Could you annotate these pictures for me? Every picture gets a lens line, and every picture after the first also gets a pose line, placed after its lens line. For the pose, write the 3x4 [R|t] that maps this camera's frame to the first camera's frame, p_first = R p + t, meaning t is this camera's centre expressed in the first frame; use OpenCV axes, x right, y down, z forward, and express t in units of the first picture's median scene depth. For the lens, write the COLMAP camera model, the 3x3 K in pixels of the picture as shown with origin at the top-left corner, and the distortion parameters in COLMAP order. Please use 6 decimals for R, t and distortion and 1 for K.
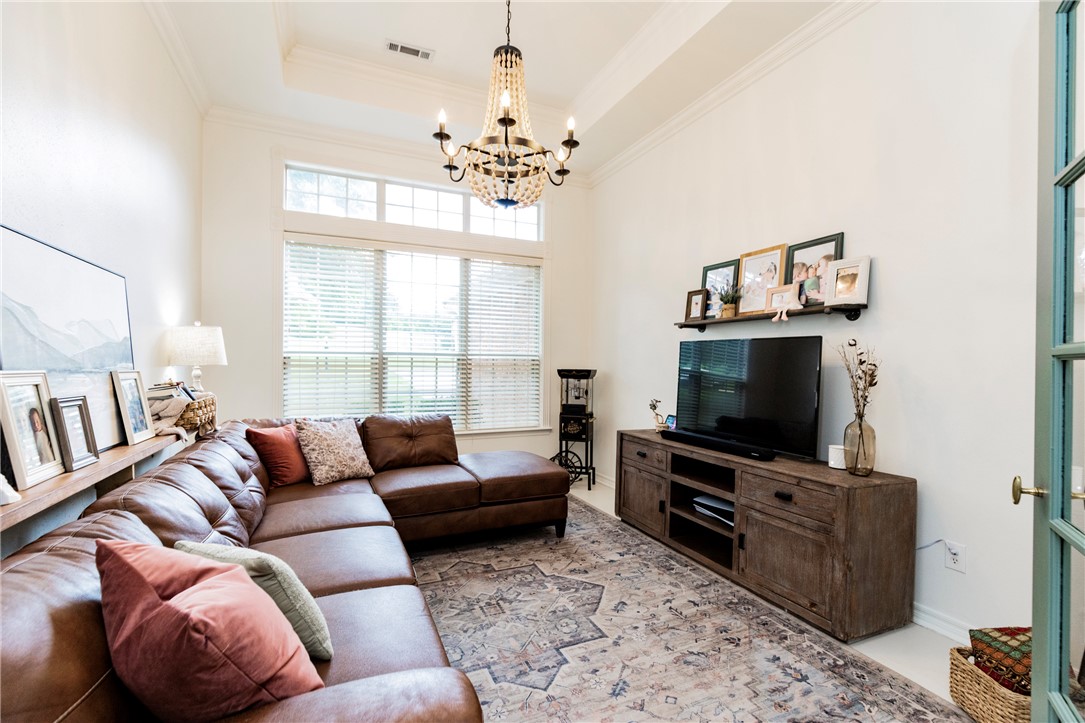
lens RADIAL K [[493.3, 0, 542.9], [0, 493.3, 366.7], [0, 0, 1]] dist [0.012432, -0.001638]
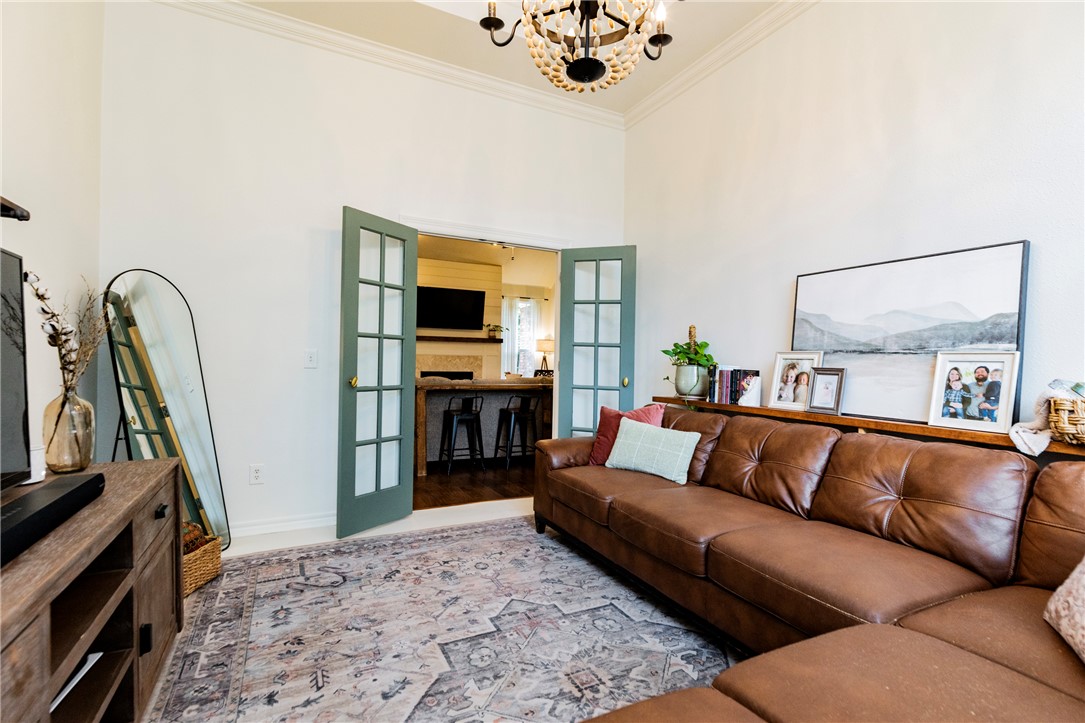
lens RADIAL K [[493.3, 0, 542.5], [0, 493.3, 358.8], [0, 0, 1]] dist [0.012432, -0.001638]
pose [[-0.998632, -0.026935, -0.044815, 0.001292], [-0.026890, 0.999637, -0.001609, 0.044580], [0.044842, -0.000402, -0.998994, 1.926188]]
